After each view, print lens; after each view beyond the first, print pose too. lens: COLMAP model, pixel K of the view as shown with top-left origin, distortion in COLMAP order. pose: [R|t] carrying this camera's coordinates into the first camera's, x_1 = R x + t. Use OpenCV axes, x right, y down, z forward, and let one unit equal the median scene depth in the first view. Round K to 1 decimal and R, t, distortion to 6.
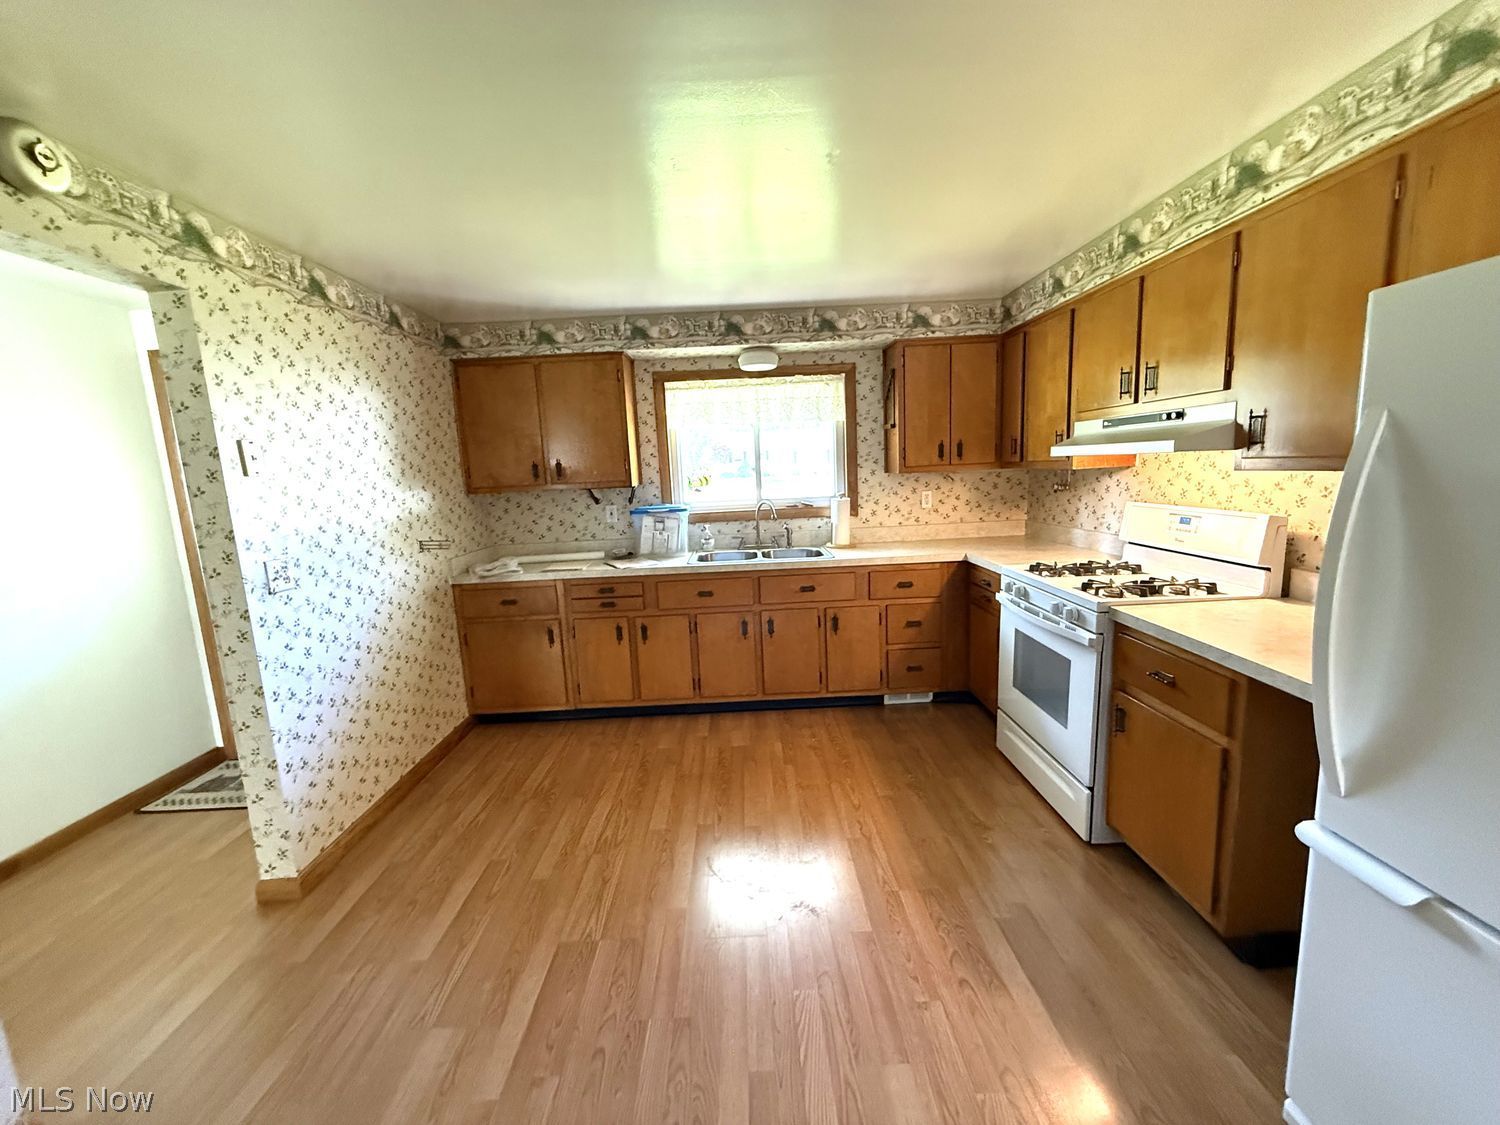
lens RADIAL K [[599.1, 0, 745.4], [0, 599.1, 560.4], [0, 0, 1]] dist [-0.001221, -0.000097]
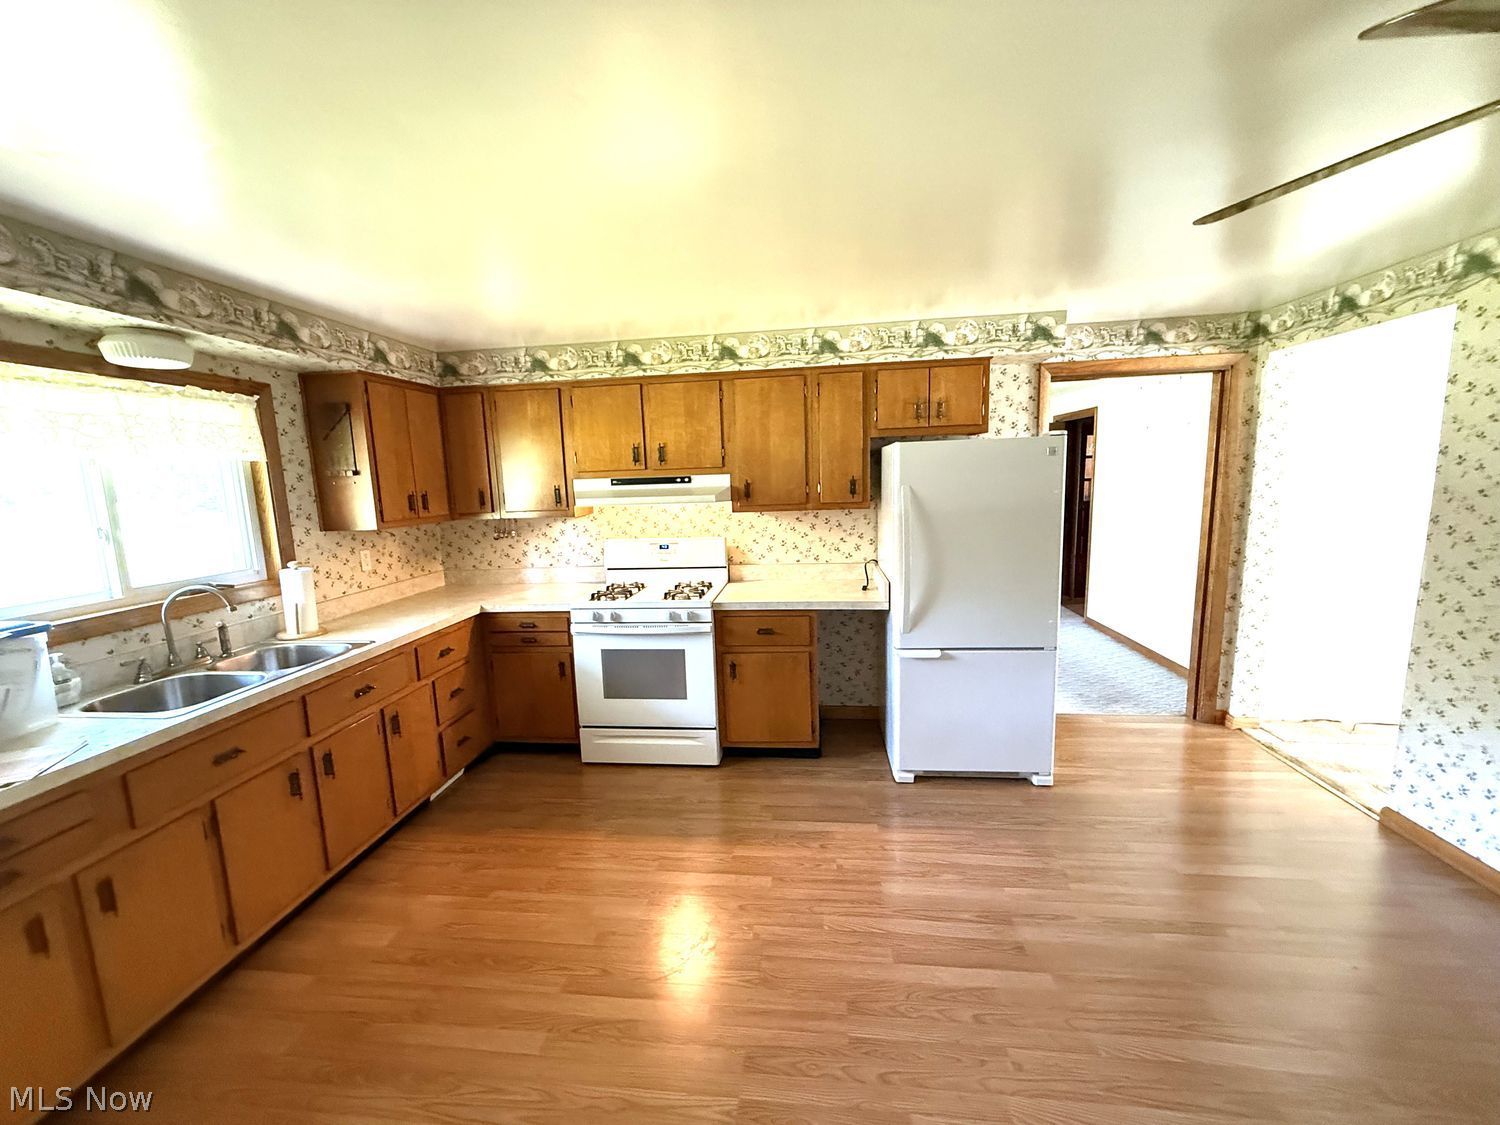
lens RADIAL K [[599.1, 0, 745.4], [0, 599.1, 560.4], [0, 0, 1]] dist [-0.001221, -0.000097]
pose [[0.131104, -0.097837, 0.986529, -0.534441], [0.182206, 0.980545, 0.073029, -0.075948], [-0.974481, 0.170177, 0.146380, 0.412308]]
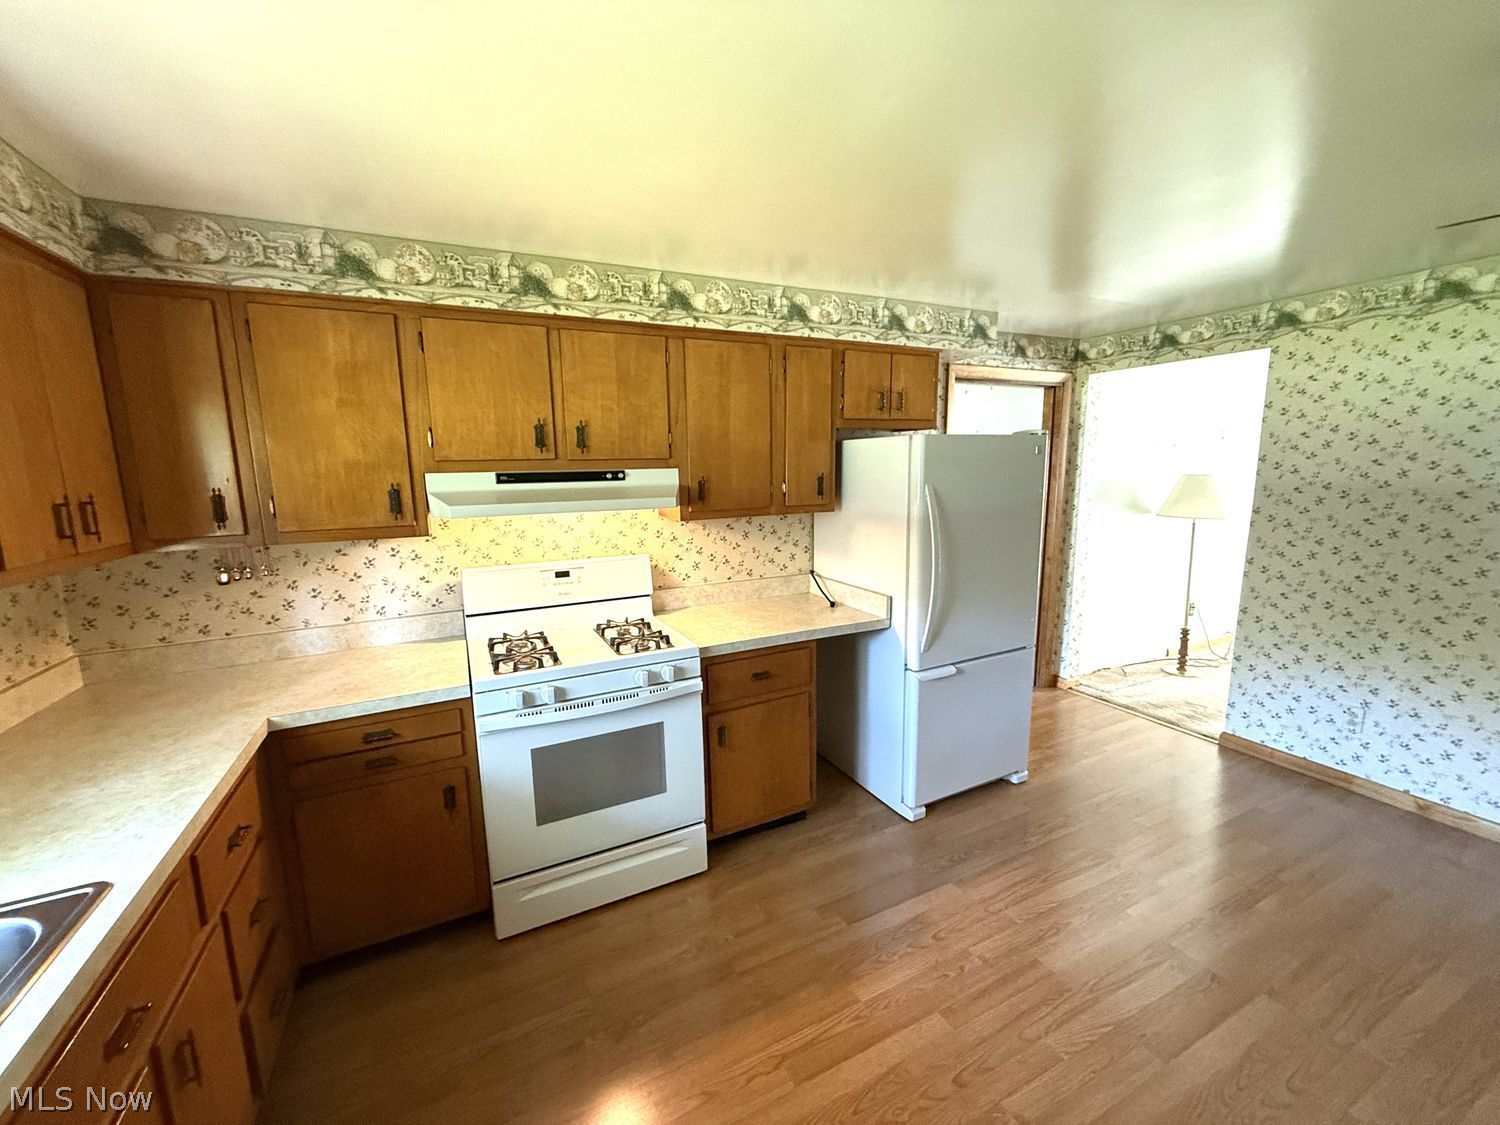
lens RADIAL K [[599.1, 0, 745.4], [0, 599.1, 560.4], [0, 0, 1]] dist [-0.001221, -0.000097]
pose [[-0.428605, -0.086111, 0.899379, -0.240229], [0.179167, 0.967578, 0.178023, -0.155349], [-0.885549, 0.237440, -0.399280, 0.803312]]
